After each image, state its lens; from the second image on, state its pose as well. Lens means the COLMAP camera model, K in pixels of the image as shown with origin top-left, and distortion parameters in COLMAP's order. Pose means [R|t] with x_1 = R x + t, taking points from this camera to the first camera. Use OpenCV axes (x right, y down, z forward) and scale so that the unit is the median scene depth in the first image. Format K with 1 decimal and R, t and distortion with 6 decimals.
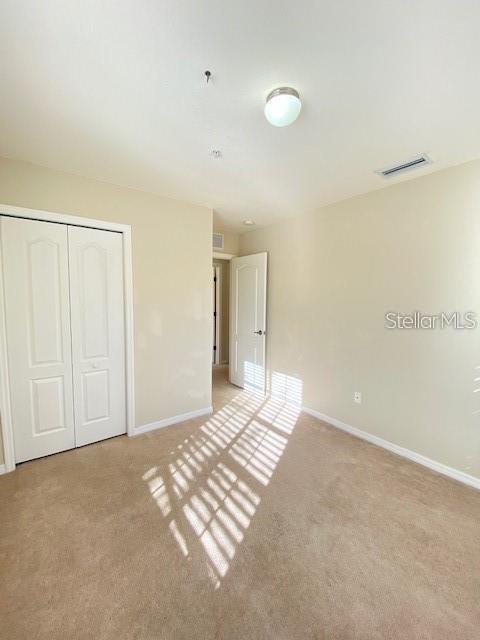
lens RADIAL K [[268.1, 0, 240.1], [0, 268.1, 318.0], [0, 0, 1]] dist [0.032227, -0.026861]
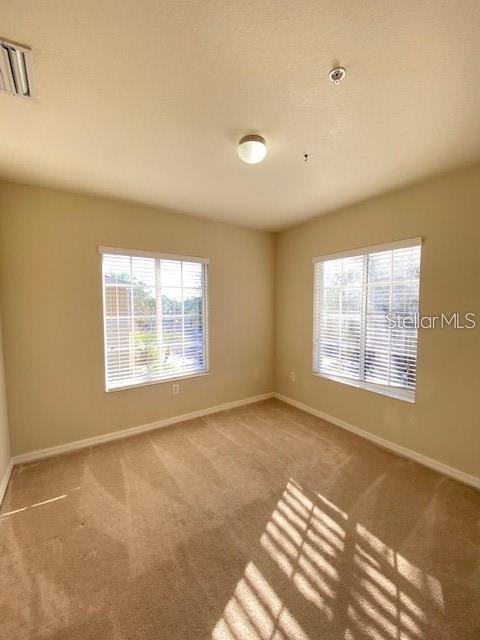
lens RADIAL K [[268.1, 0, 240.1], [0, 268.1, 318.0], [0, 0, 1]] dist [0.032227, -0.026861]
pose [[-0.998210, -0.017234, 0.057278, 0.100214], [-0.008979, 0.989915, 0.141376, -0.135280], [-0.059137, 0.140609, -0.988298, 1.740381]]
